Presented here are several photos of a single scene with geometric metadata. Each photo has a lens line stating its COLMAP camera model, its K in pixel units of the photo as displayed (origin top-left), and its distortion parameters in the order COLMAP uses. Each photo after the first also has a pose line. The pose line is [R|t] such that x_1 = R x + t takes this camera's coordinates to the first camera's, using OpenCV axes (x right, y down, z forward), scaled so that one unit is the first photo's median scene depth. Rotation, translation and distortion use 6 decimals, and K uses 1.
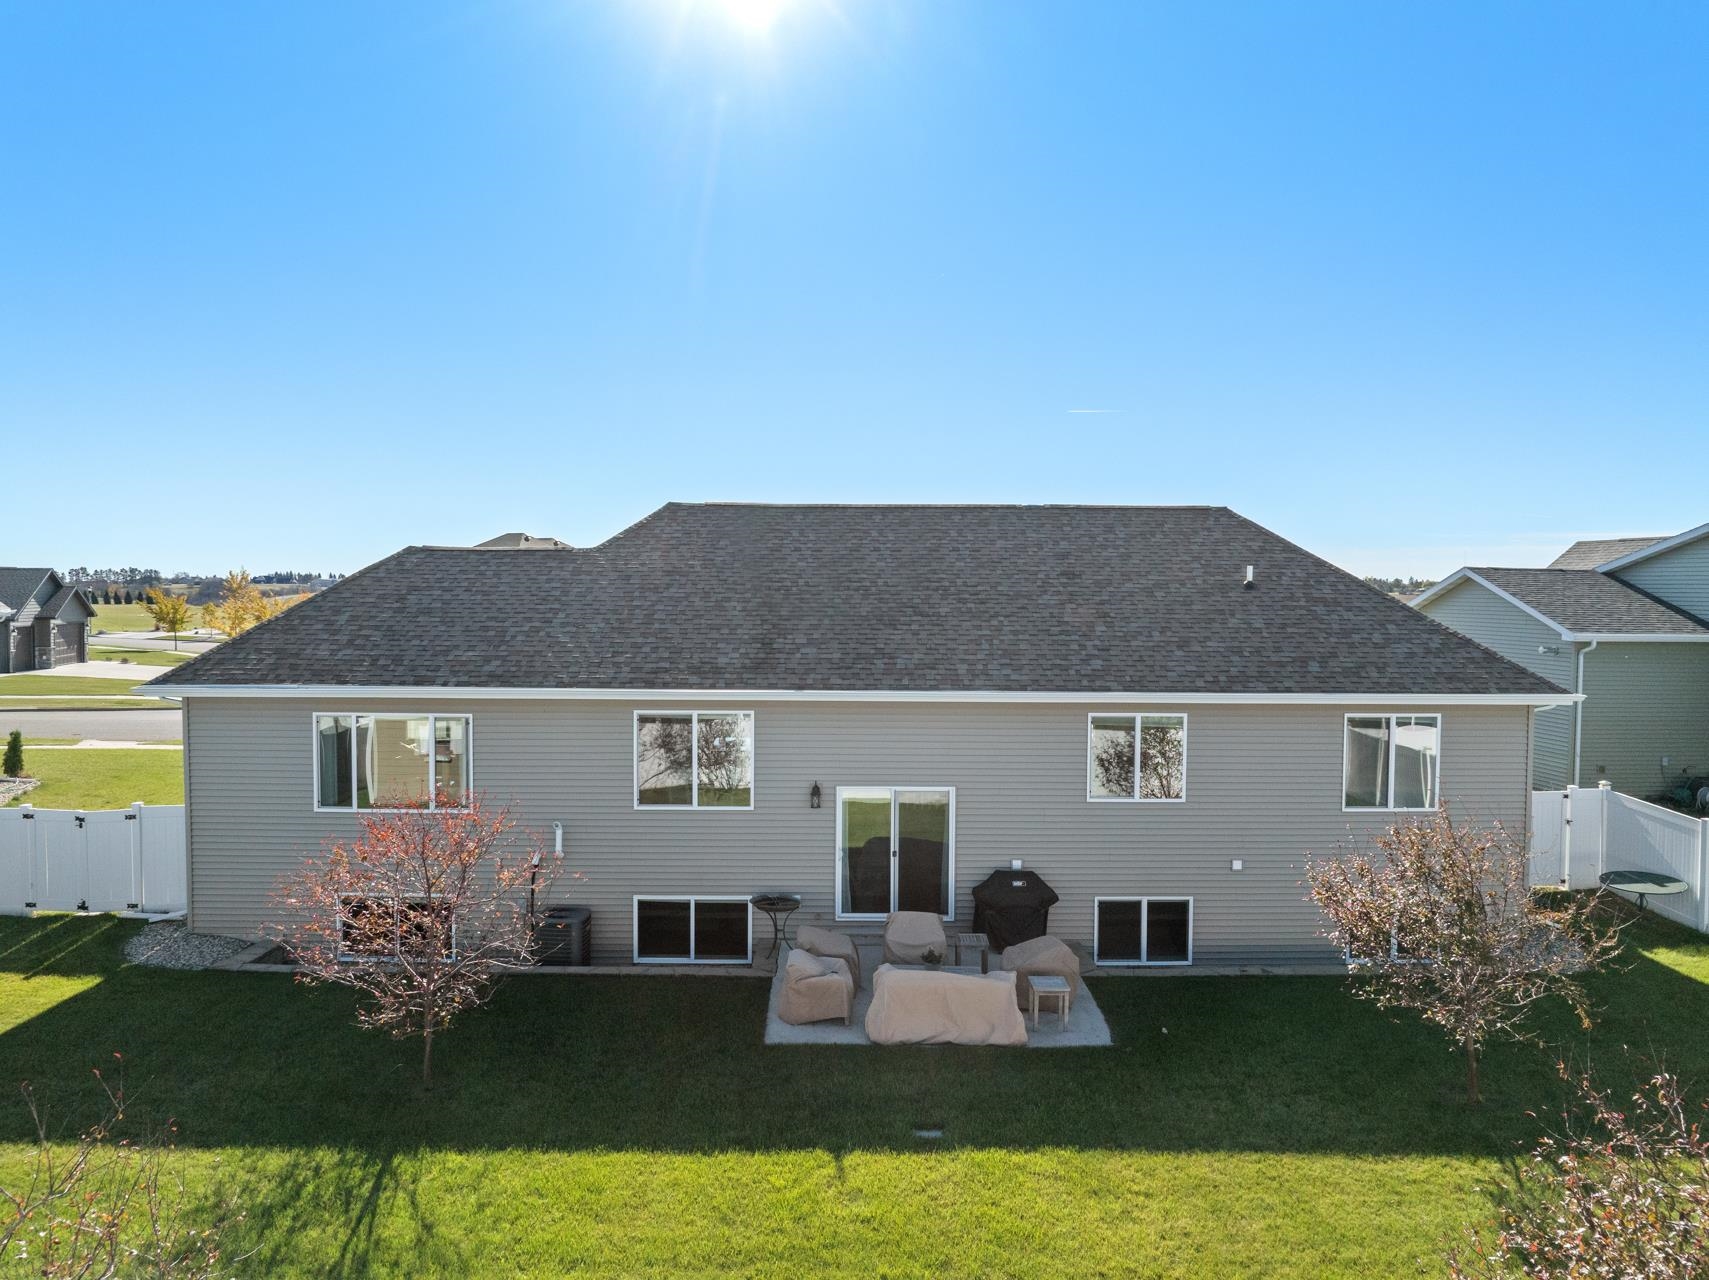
lens RADIAL K [[1207.8, 0, 847.1], [0, 1207.8, 638.0], [0, 0, 1]] dist [-0.027779, 0.001541]
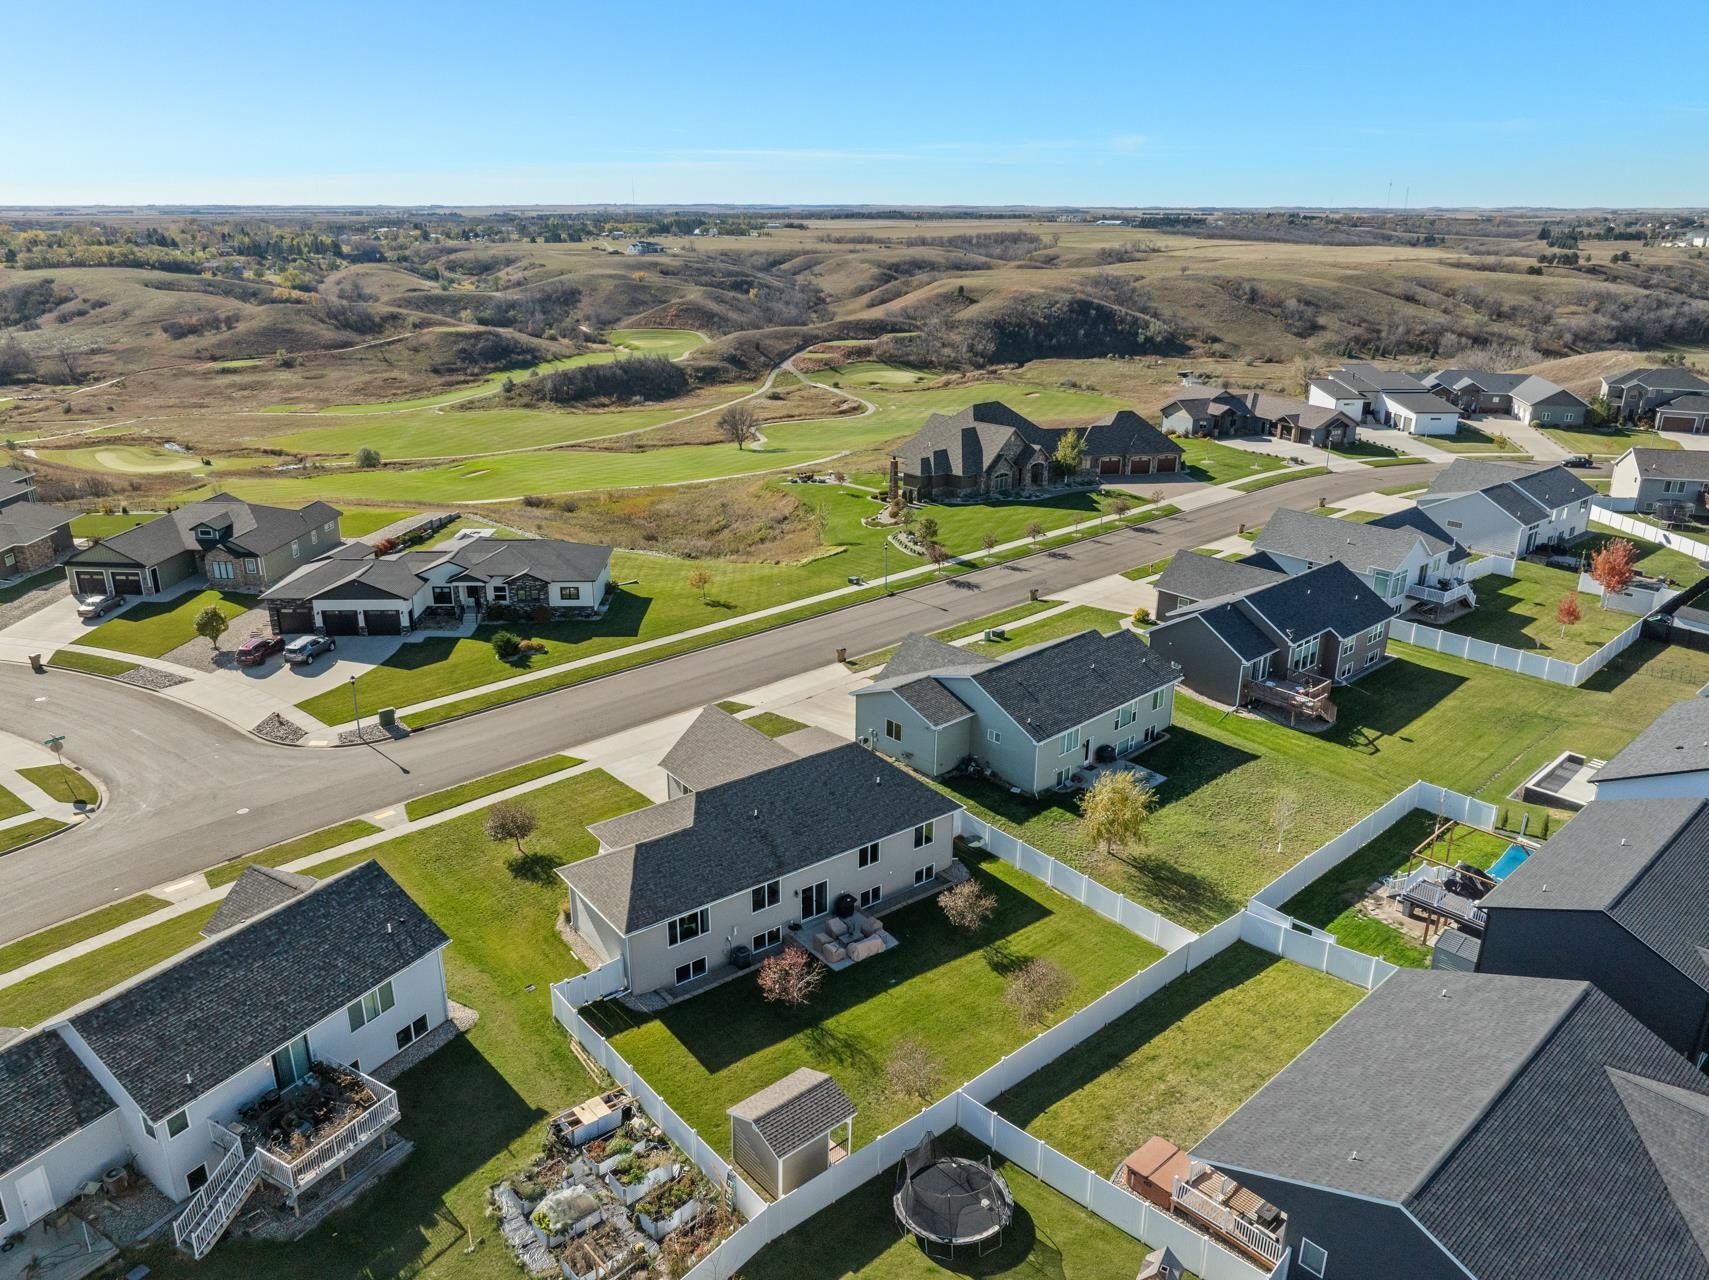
lens RADIAL K [[1207.8, 0, 847.1], [0, 1207.8, 638.0], [0, 0, 1]] dist [-0.027779, 0.001541]
pose [[0.798882, -0.203478, 0.566025, -1.757945], [0.026705, 0.952113, 0.304579, -1.654225], [-0.600895, -0.228207, 0.766059, -1.599290]]
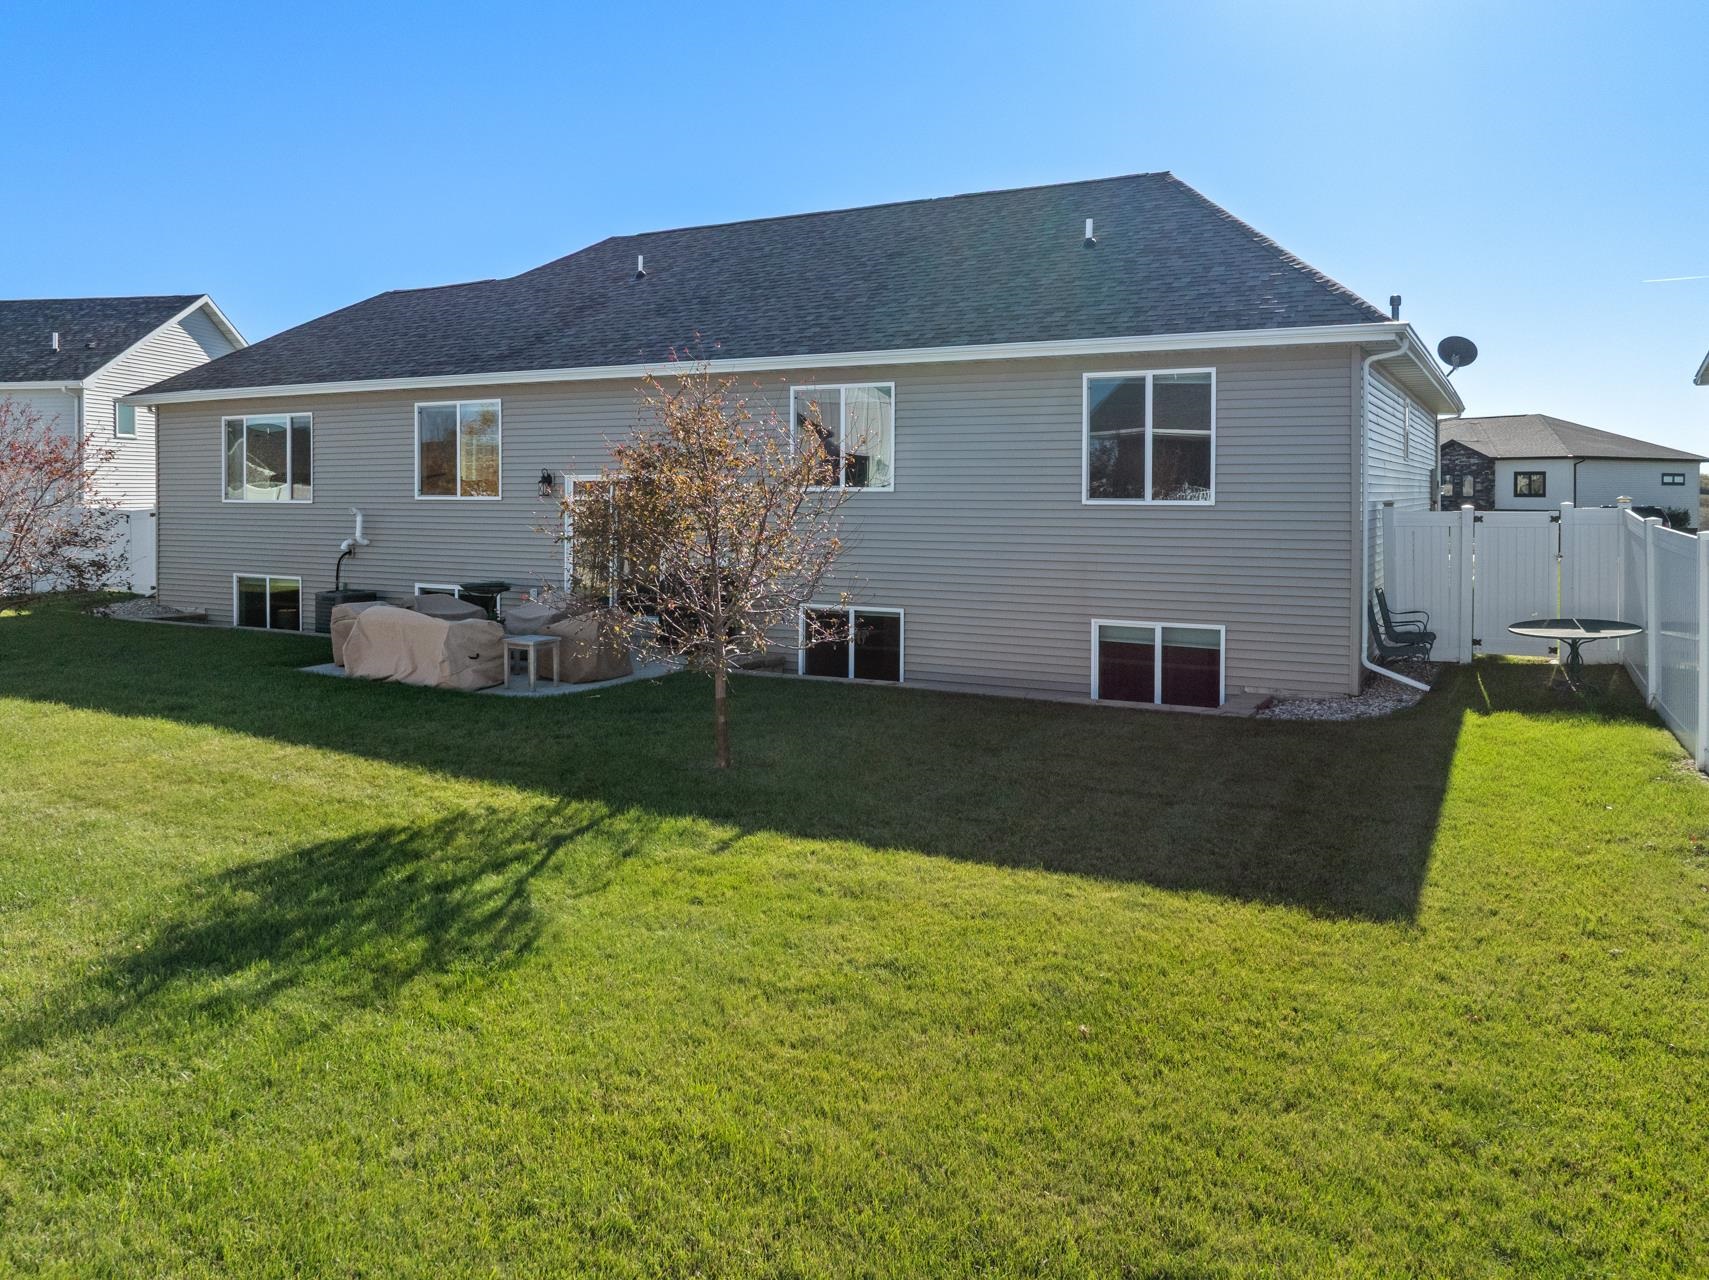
lens RADIAL K [[1183.1, 0, 854.5], [0, 1183.1, 640.0], [0, 0, 1]] dist [-0.028925, -0.000136]
pose [[0.881823, 0.057561, -0.468054, 0.661138], [-0.026263, 0.996977, 0.073126, 0.183964], [0.470849, -0.052192, 0.880669, 0.285032]]
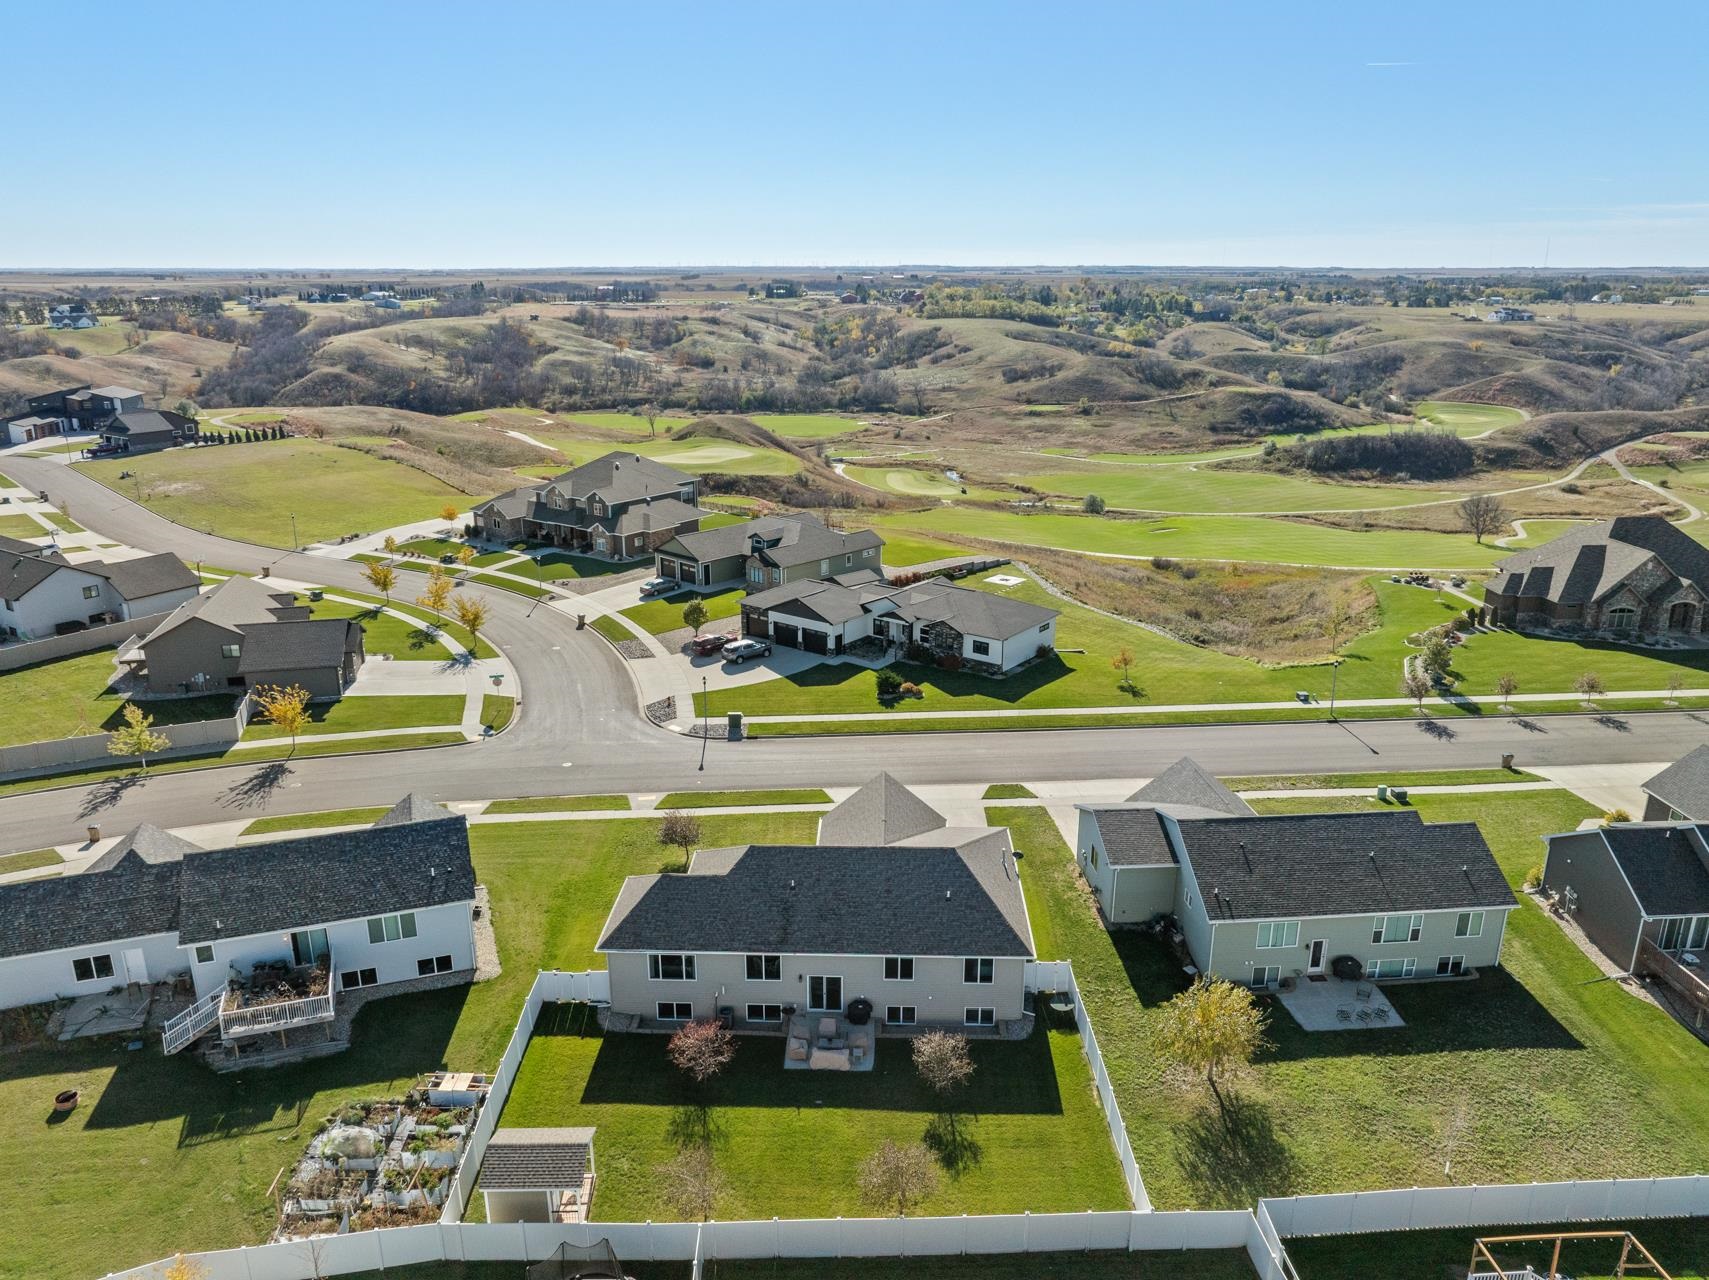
lens RADIAL K [[1207.8, 0, 847.1], [0, 1207.8, 638.0], [0, 0, 1]] dist [-0.027779, 0.001541]
pose [[0.999222, 0.003964, -0.039231, 0.232725], [0.005913, 0.968619, 0.248479, -1.625784], [0.038984, -0.248518, 0.967843, -1.995315]]
